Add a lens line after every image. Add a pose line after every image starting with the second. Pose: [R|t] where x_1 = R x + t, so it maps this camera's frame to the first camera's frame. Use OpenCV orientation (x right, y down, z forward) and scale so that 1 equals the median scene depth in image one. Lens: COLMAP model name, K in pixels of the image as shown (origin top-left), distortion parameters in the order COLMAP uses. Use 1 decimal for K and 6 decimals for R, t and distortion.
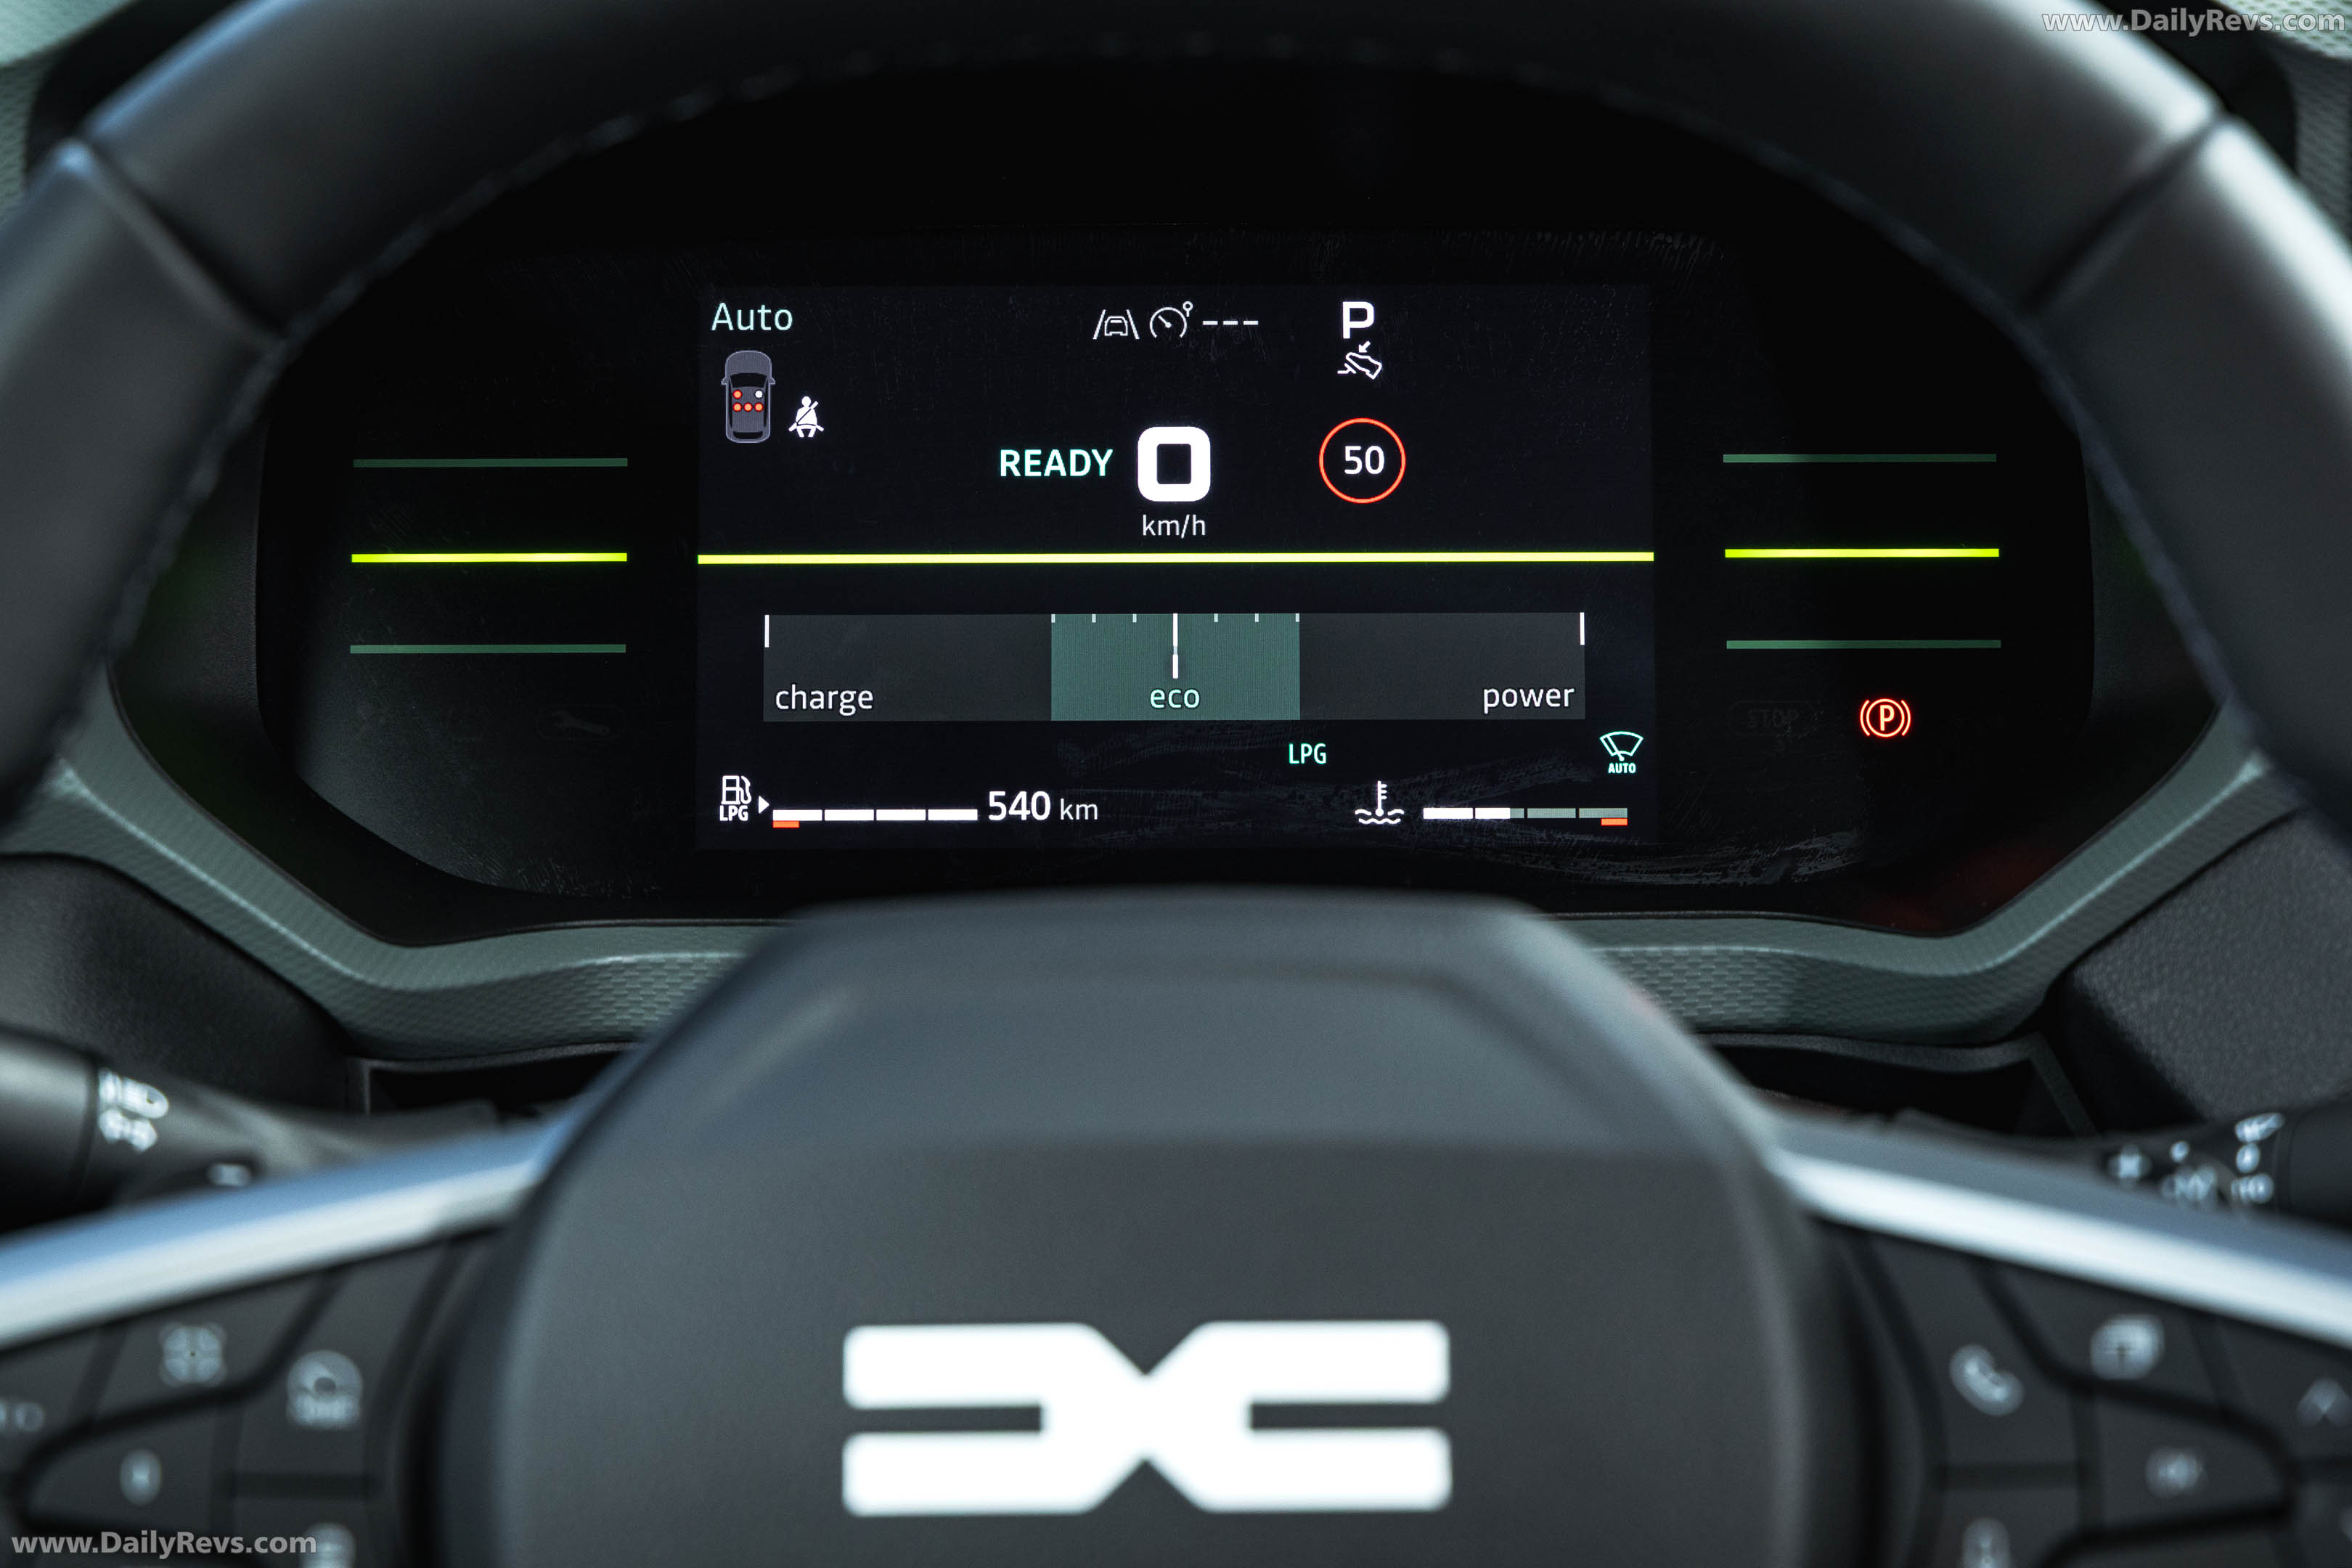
lens RADIAL K [[6312.2, 0, 1176.0], [0, 6312.2, 784.0], [0, 0, 1]] dist [0.008820, 0.039153]
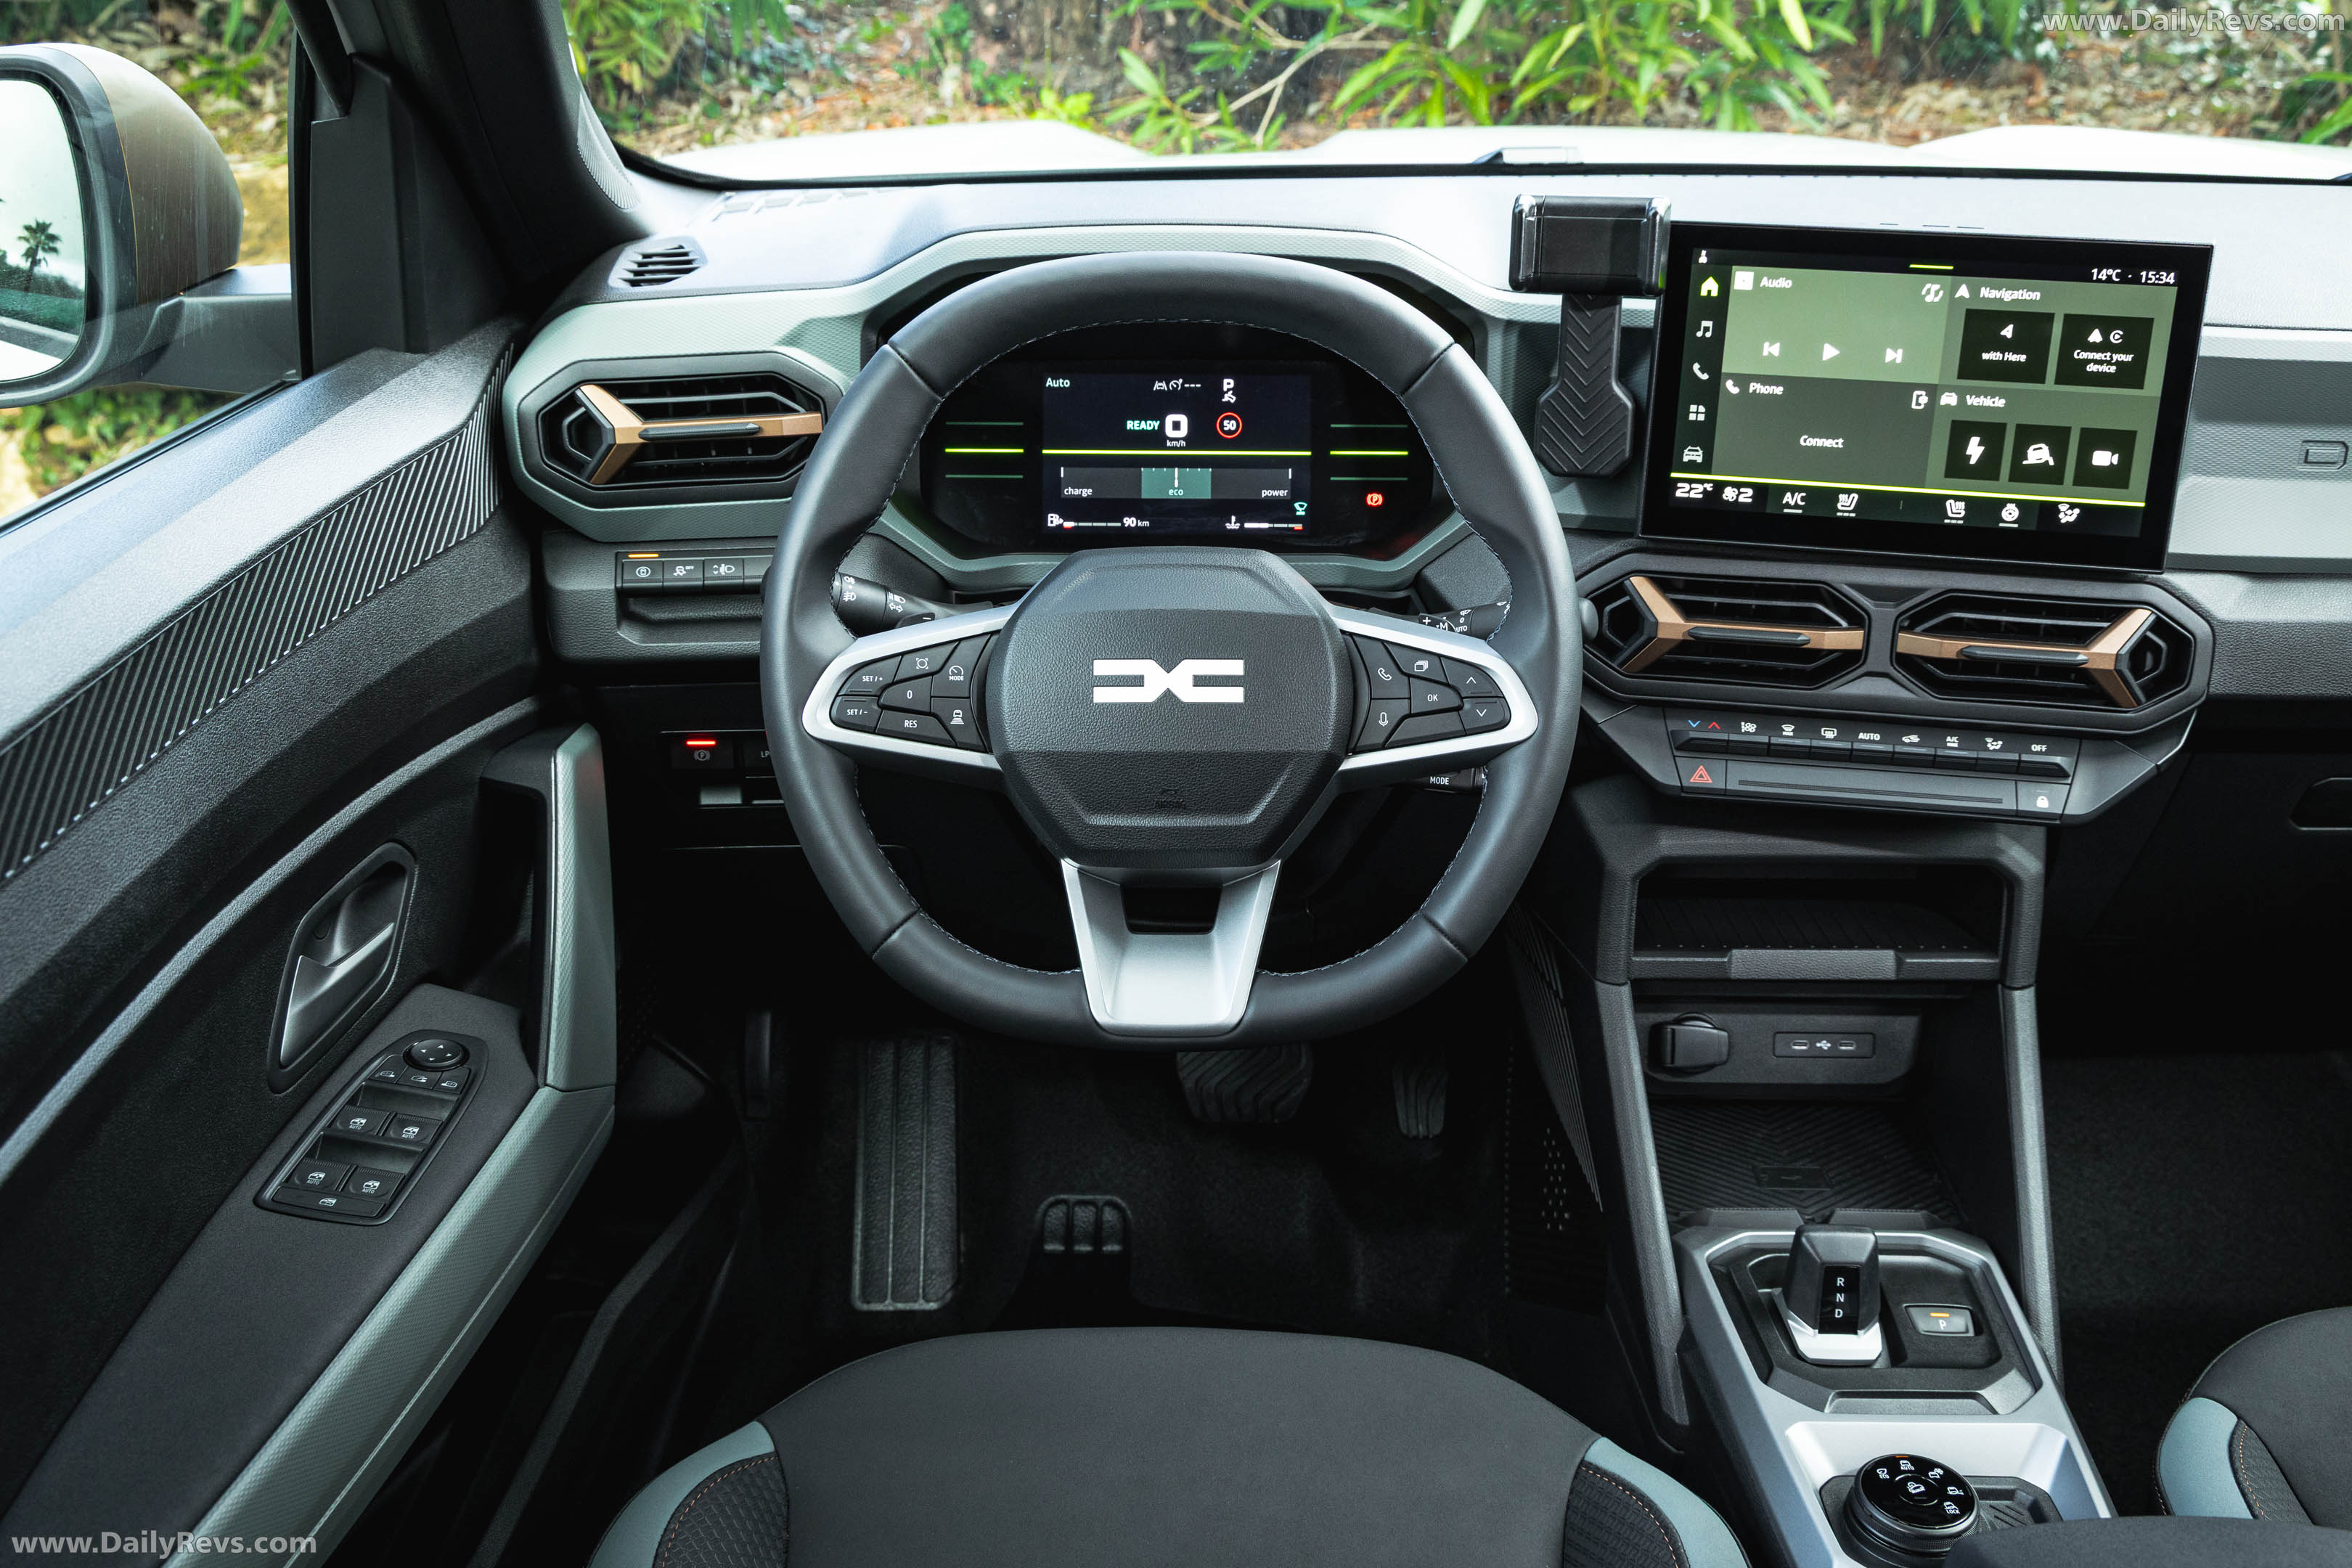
lens RADIAL K [[2251.6, 0, 1176.0], [0, 2251.6, 784.0], [0, 0, 1]] dist [0.005600, 0.007064]
pose [[0.999961, 0.008637, 0.001691, -0.000959], [-0.008777, 0.992760, 0.119797, -0.002391], [-0.000644, -0.119807, 0.992797, -0.295838]]
